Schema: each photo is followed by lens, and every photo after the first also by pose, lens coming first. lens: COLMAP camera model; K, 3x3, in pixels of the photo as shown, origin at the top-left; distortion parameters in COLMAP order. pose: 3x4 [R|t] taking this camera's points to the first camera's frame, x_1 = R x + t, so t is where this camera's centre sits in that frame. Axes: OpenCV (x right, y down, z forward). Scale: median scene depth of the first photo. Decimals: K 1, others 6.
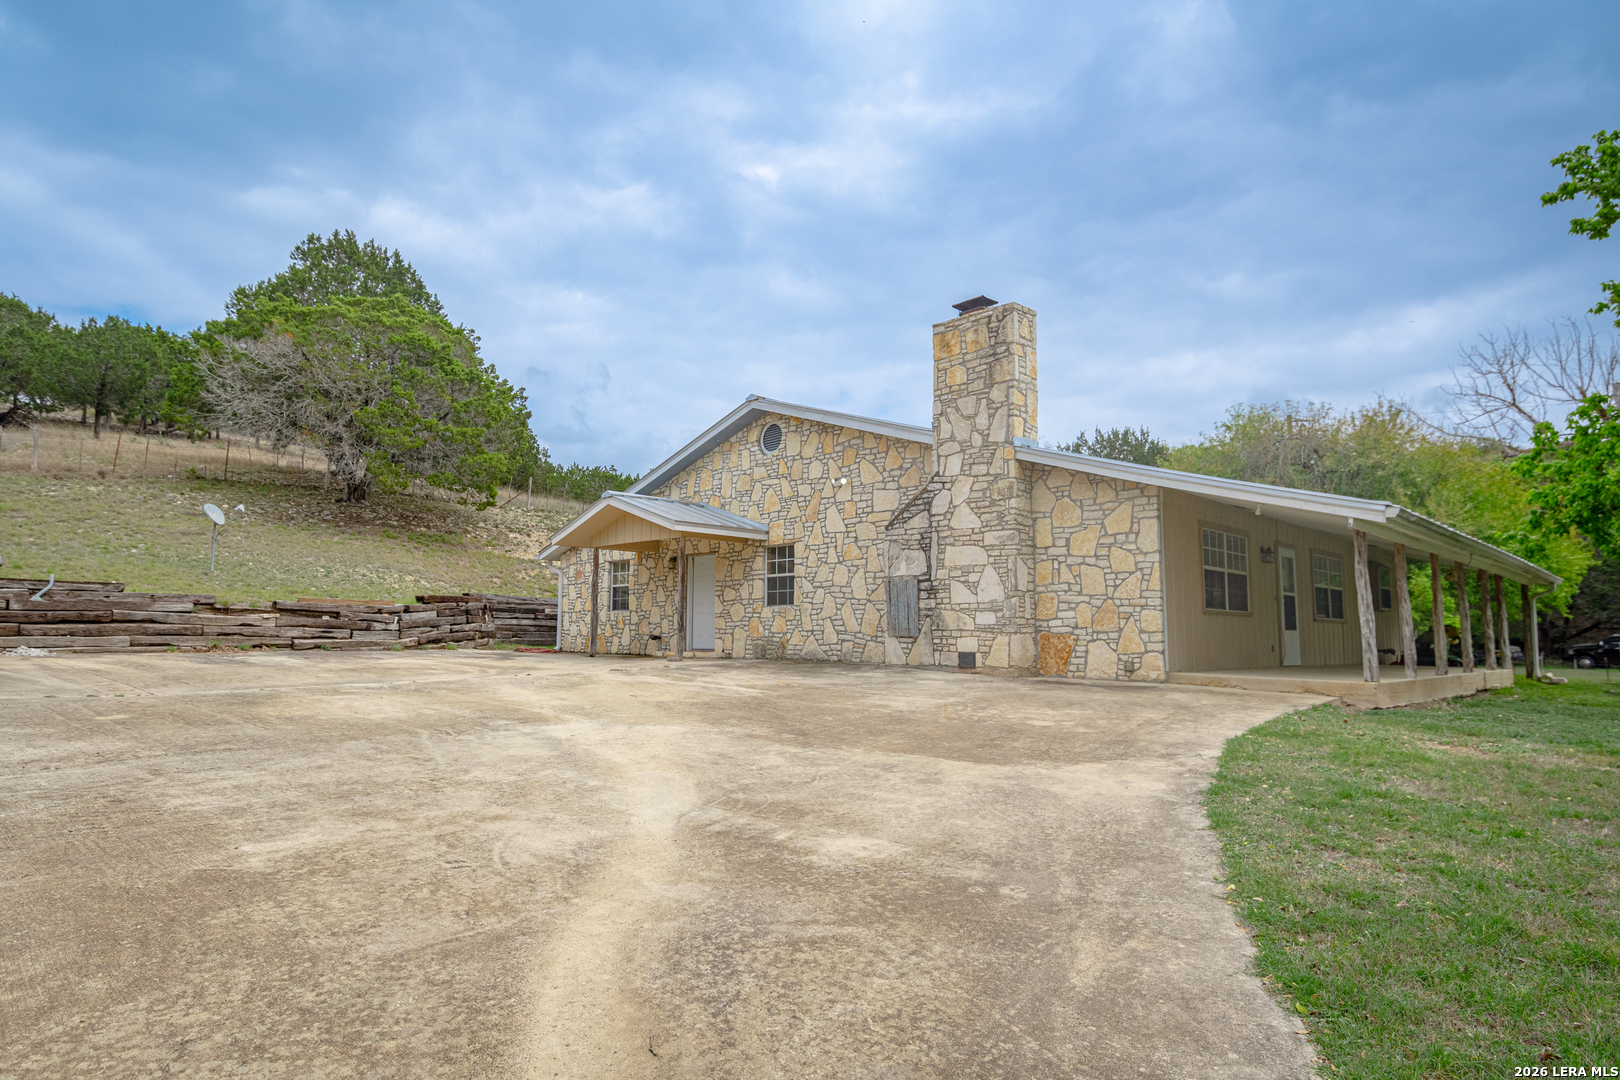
lens RADIAL K [[886.6, 0, 810.0], [0, 886.6, 517.0], [0, 0, 1]] dist [0.005193, -0.001109]
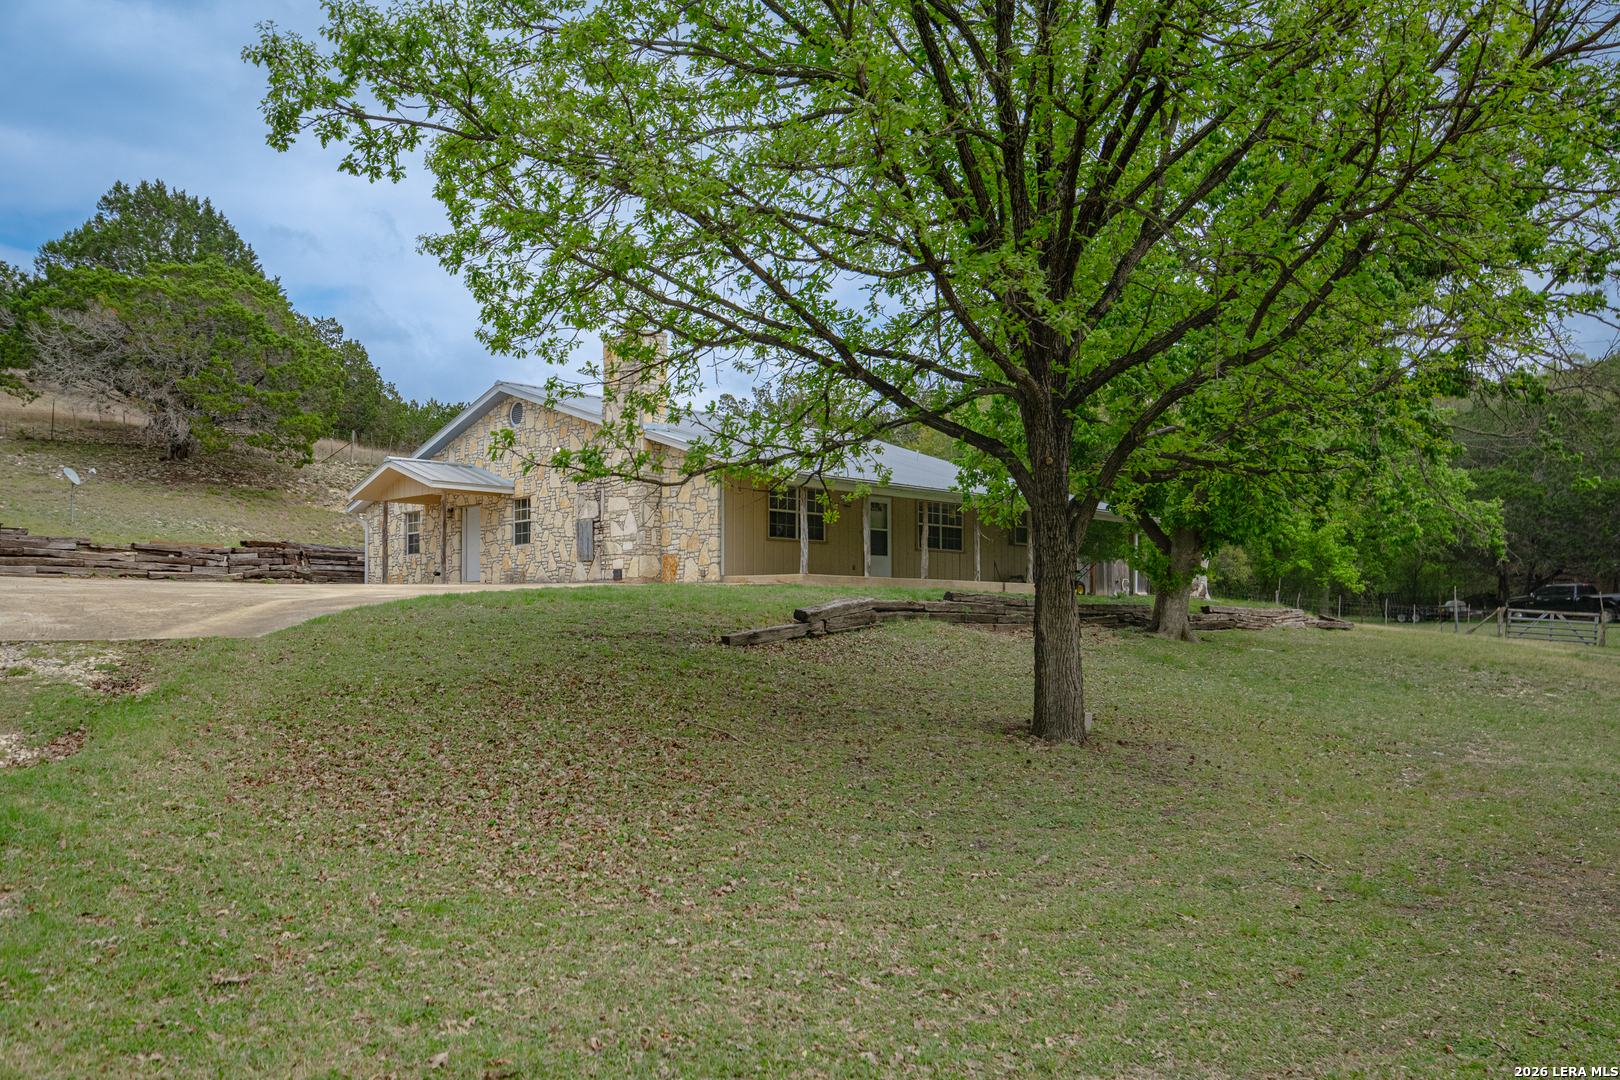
lens RADIAL K [[1218.8, 0, 810.8], [0, 1218.8, 541.1], [0, 0, 1]] dist [-0.002187, 0.012035]
pose [[0.999743, -0.008791, 0.020917, 0.307454], [0.007372, 0.997728, 0.066973, -0.018627], [-0.021458, -0.066802, 0.997536, -0.693978]]
